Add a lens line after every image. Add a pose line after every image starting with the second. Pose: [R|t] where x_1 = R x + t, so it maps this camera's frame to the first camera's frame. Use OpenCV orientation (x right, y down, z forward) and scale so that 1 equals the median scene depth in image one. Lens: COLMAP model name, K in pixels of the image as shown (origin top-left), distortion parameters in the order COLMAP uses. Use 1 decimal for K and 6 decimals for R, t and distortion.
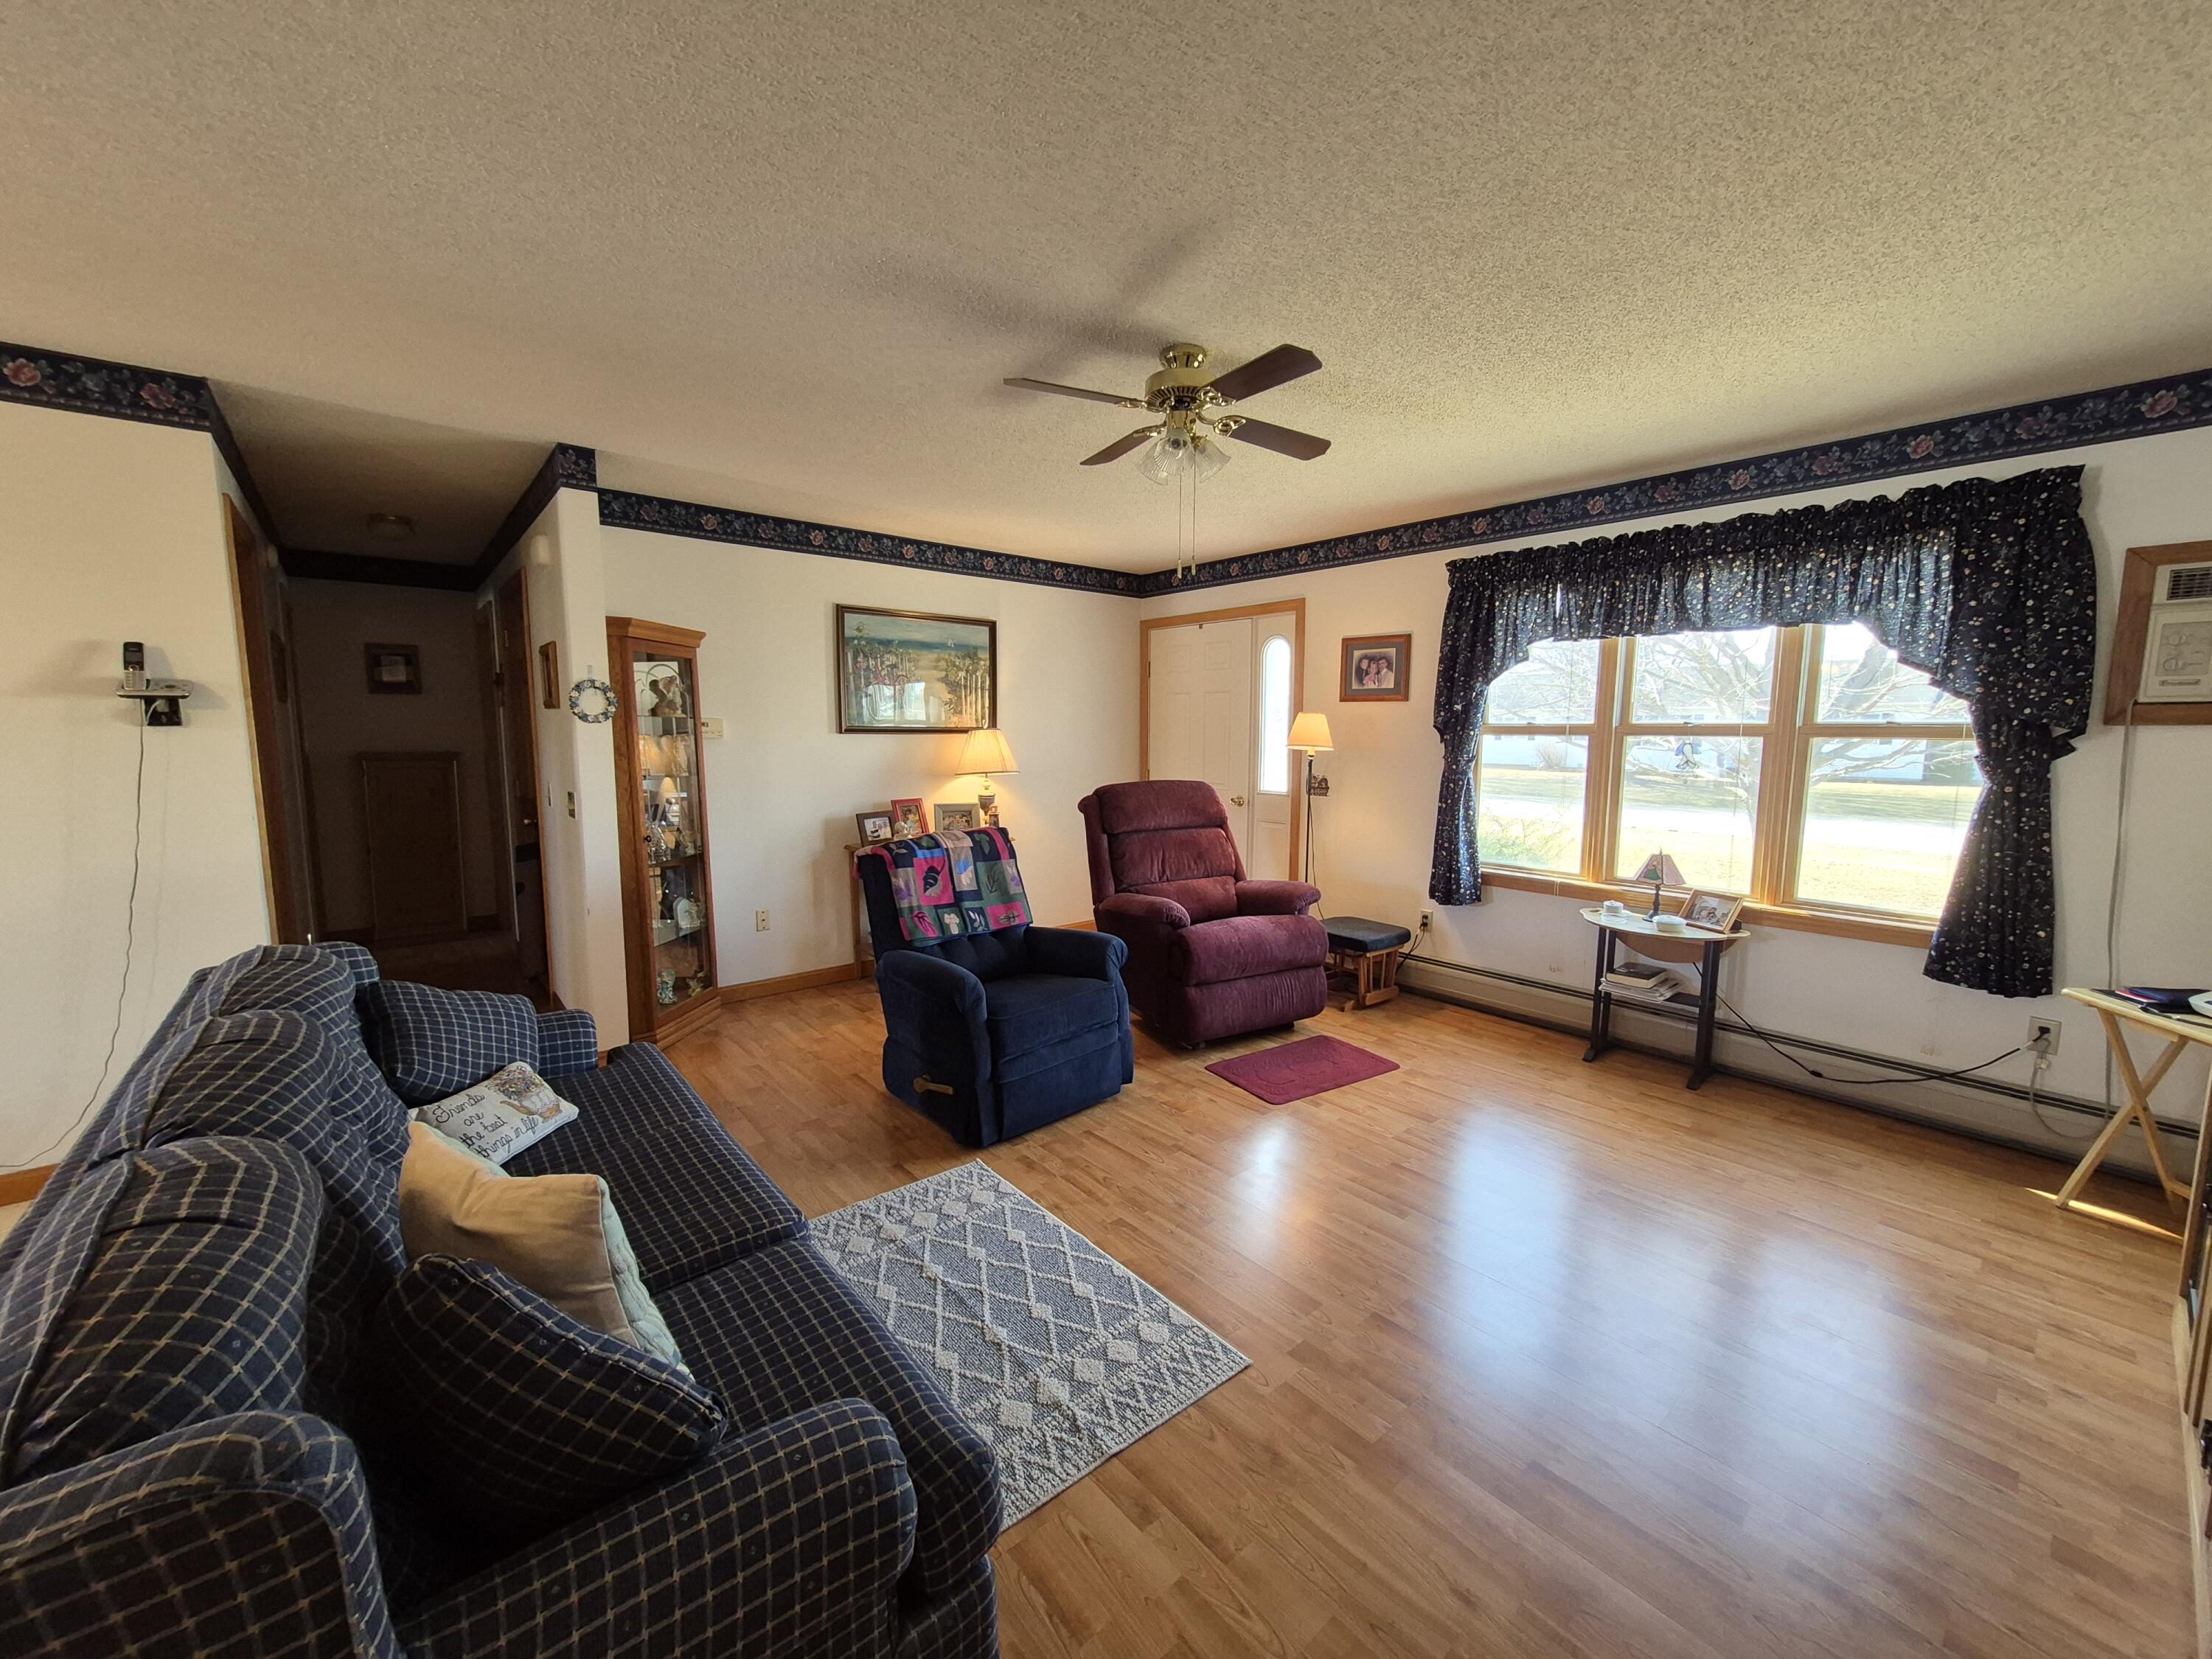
lens RADIAL K [[866.8, 0, 1118.5], [0, 866.8, 827.0], [0, 0, 1]] dist [-0.000538, 0.000683]
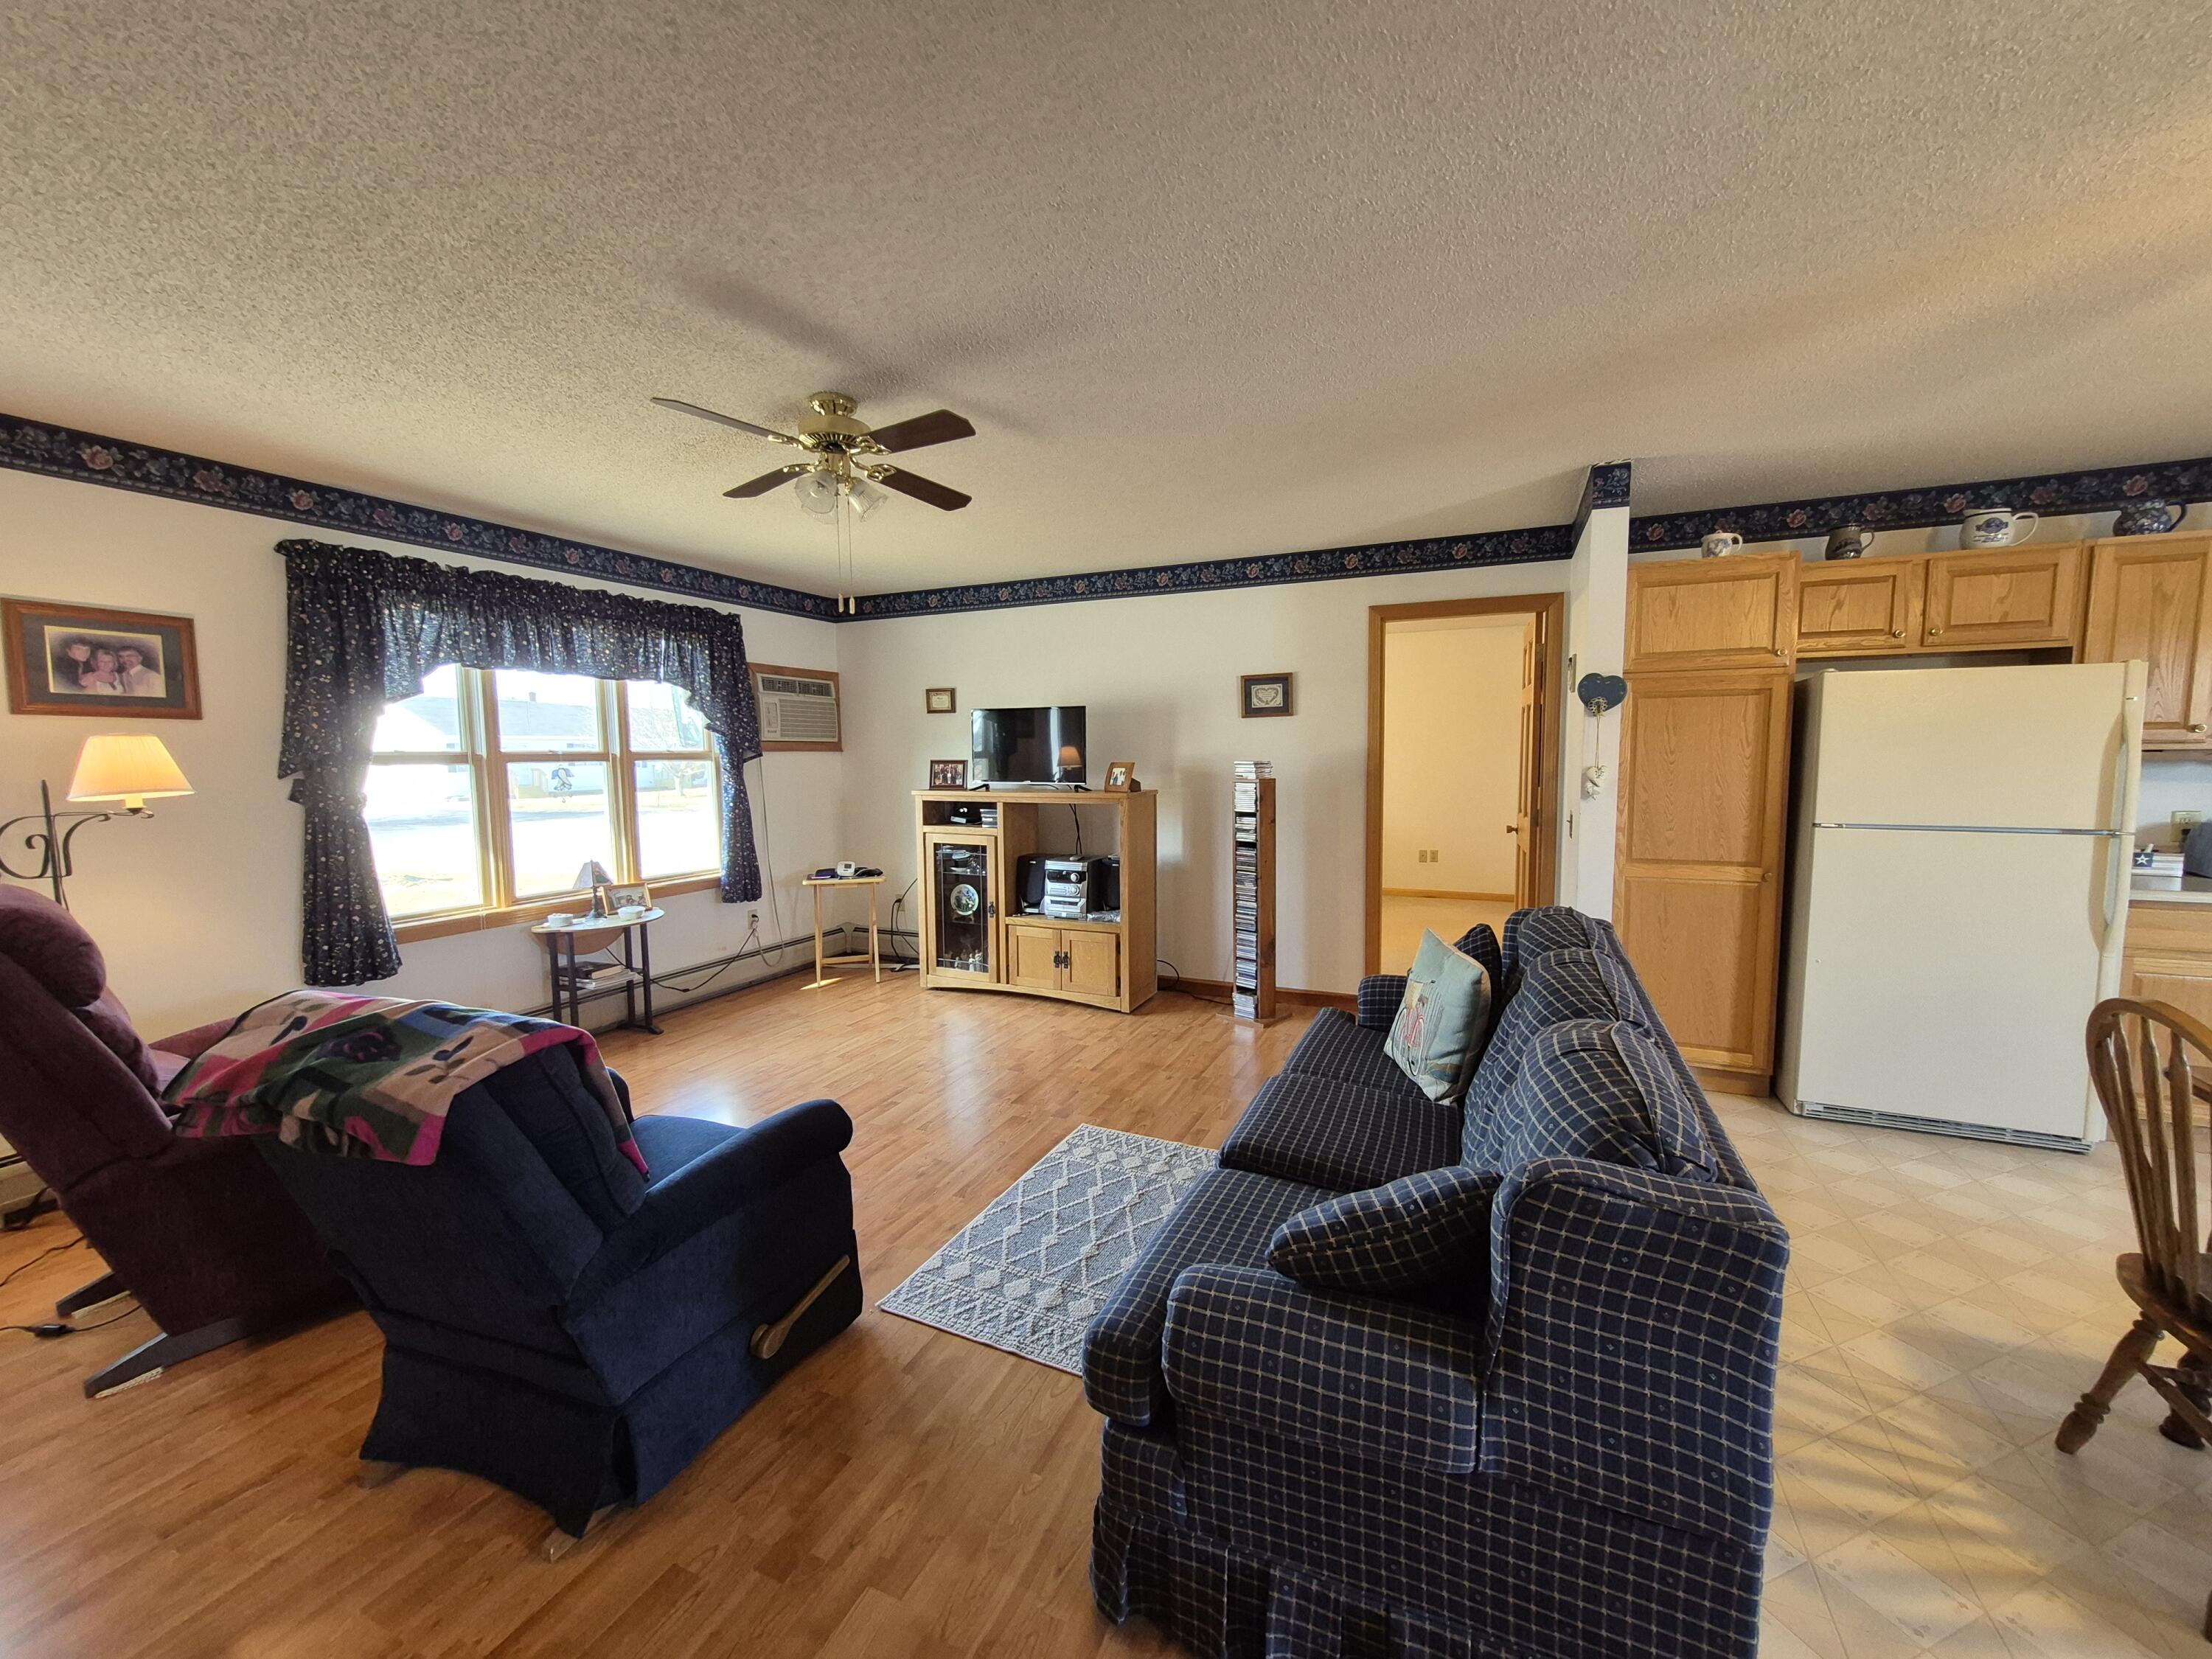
lens RADIAL K [[866.8, 0, 1113.2], [0, 866.8, 826.3], [0, 0, 1]] dist [-0.000538, 0.000683]
pose [[-0.430173, -0.077278, 0.899433, -0.778419], [0.111757, 0.984106, 0.138003, -0.105579], [-0.895802, 0.159883, -0.414699, 0.894998]]
